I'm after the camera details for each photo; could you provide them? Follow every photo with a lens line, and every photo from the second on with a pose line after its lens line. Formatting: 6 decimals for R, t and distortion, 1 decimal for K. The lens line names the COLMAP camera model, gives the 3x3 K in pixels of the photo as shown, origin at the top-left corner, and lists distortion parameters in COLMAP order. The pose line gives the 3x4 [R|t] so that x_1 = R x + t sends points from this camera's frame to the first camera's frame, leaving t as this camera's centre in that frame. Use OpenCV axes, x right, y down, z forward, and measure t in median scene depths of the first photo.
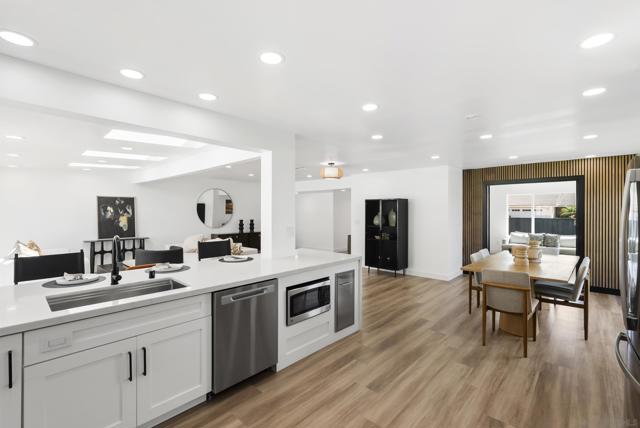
lens RADIAL K [[291.1, 0, 322.0], [0, 291.1, 211.7], [0, 0, 1]] dist [-0.003926, -0.000390]
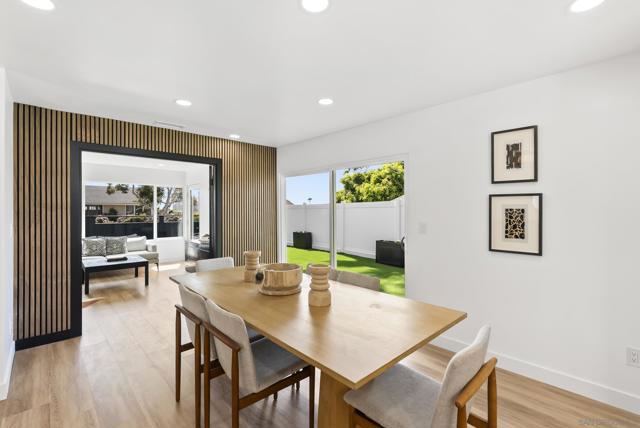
lens RADIAL K [[291.1, 0, 322.0], [0, 291.1, 211.7], [0, 0, 1]] dist [-0.003926, -0.000390]
pose [[0.068580, -0.003176, 0.997641, 0.096129], [-0.003268, 0.999989, 0.003408, 0.010787], [-0.997640, -0.003494, 0.068569, 0.506619]]
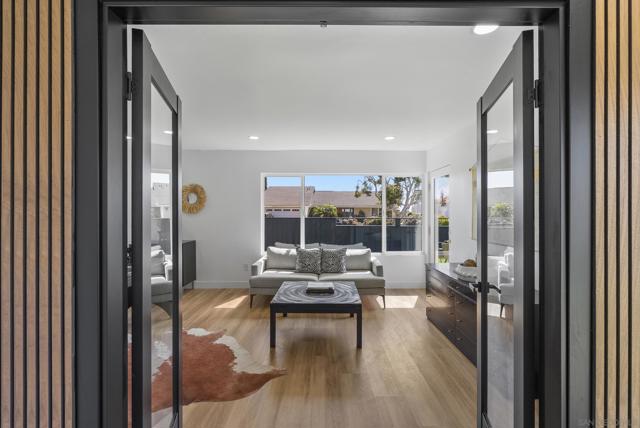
lens RADIAL K [[299.8, 0, 323.7], [0, 299.8, 215.4], [0, 0, 1]] dist [0.001390, -0.000032]
pose [[0.737590, -0.006433, 0.675218, 0.492534], [-0.000343, 0.999951, 0.009901, 0.015263], [-0.675248, -0.007534, 0.737552, 0.733590]]
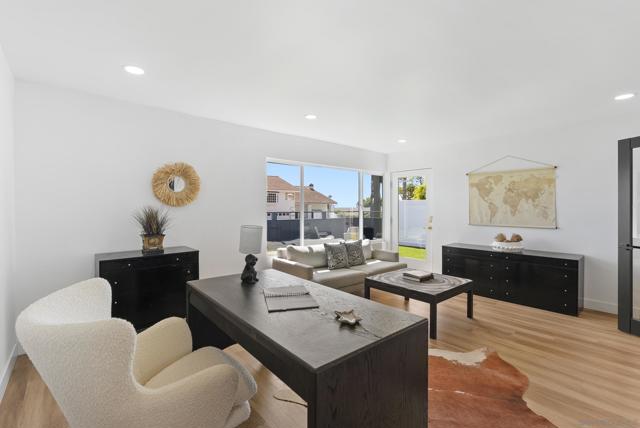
lens RADIAL K [[291.1, 0, 322.0], [0, 291.1, 211.7], [0, 0, 1]] dist [-0.003926, -0.000390]
pose [[0.114025, -0.015706, 0.993354, 0.297766], [-0.001797, 0.999870, 0.016015, 0.018464], [-0.993476, -0.003611, 0.113982, 1.202540]]
